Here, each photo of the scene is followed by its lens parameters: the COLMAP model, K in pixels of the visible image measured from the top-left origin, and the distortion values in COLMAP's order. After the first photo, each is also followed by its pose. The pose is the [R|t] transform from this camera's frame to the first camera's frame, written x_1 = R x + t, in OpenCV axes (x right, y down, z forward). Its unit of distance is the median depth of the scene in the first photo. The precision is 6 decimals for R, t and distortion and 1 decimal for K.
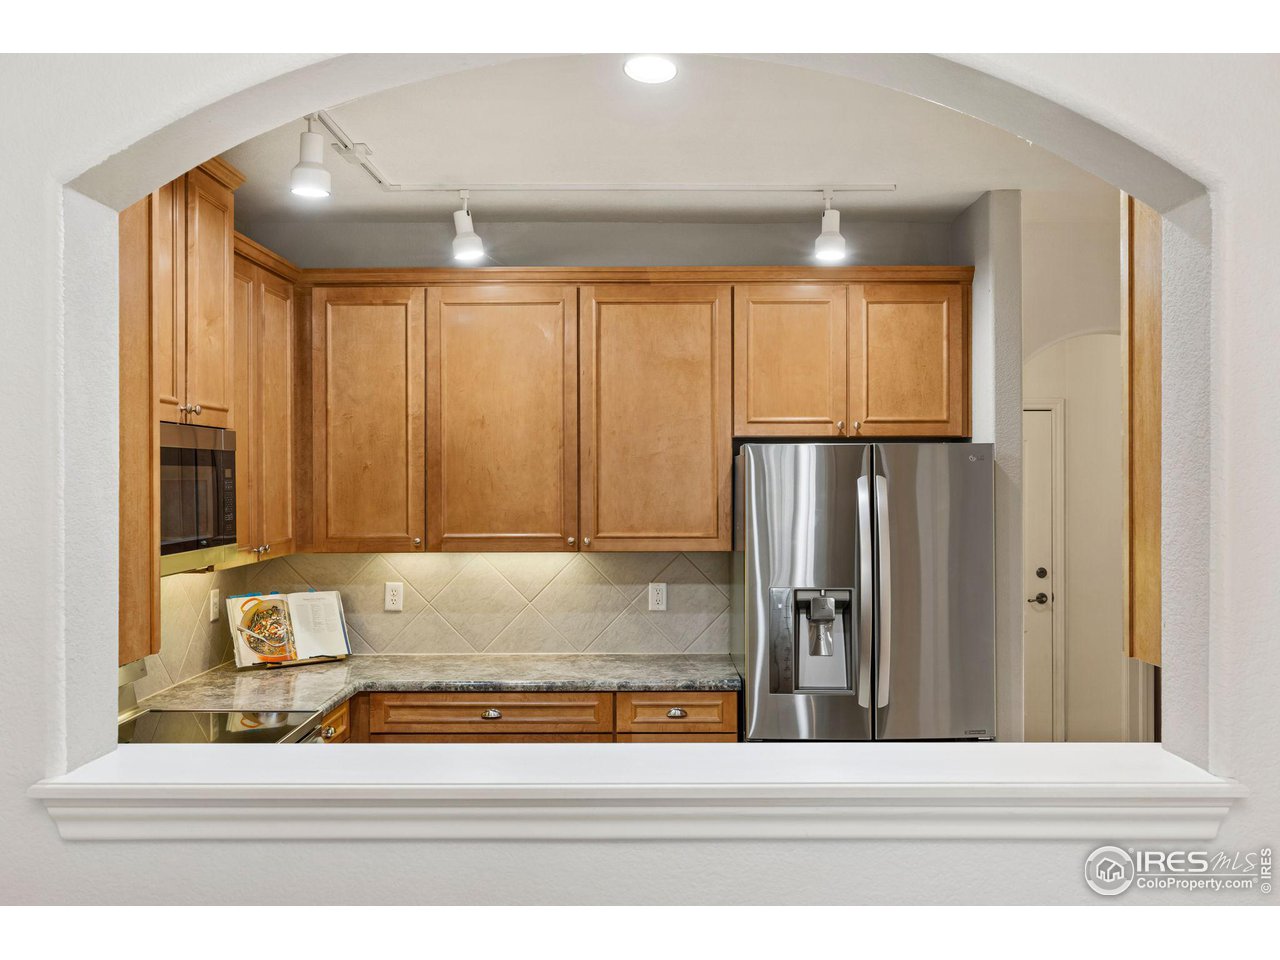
lens RADIAL K [[1131.4, 0, 640.0], [0, 1131.4, 480.0], [0, 0, 1]] dist [-0.007245, -0.001497]
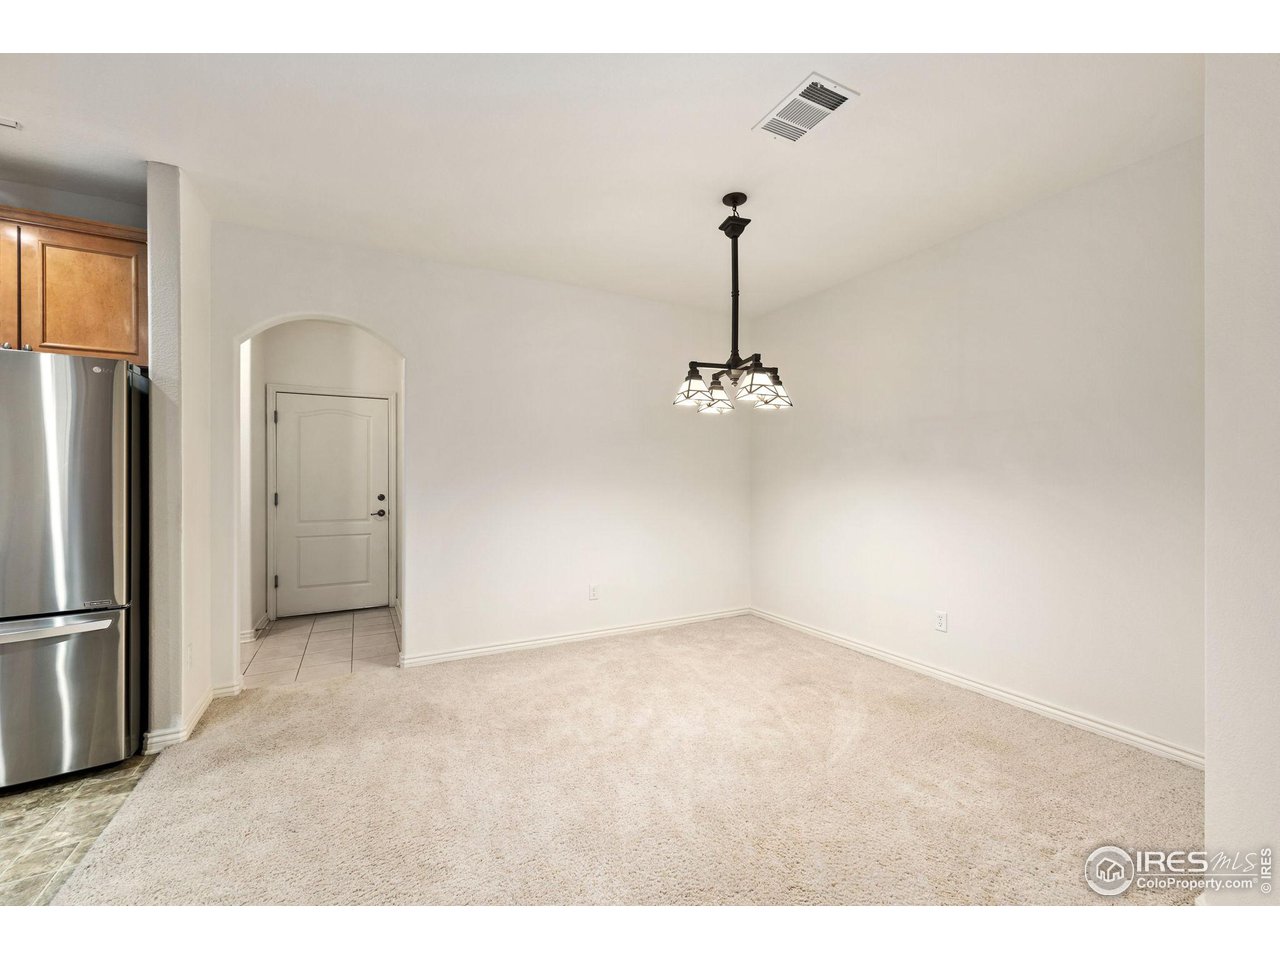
lens RADIAL K [[520.4, 0, 640.0], [0, 520.4, 480.0], [0, 0, 1]] dist [0.002150, 0.000516]
pose [[0.875267, -0.001881, 0.483637, 0.476226], [0.003070, 0.999994, -0.001667, 0.088574], [-0.483631, 0.002944, 0.875267, 0.231340]]
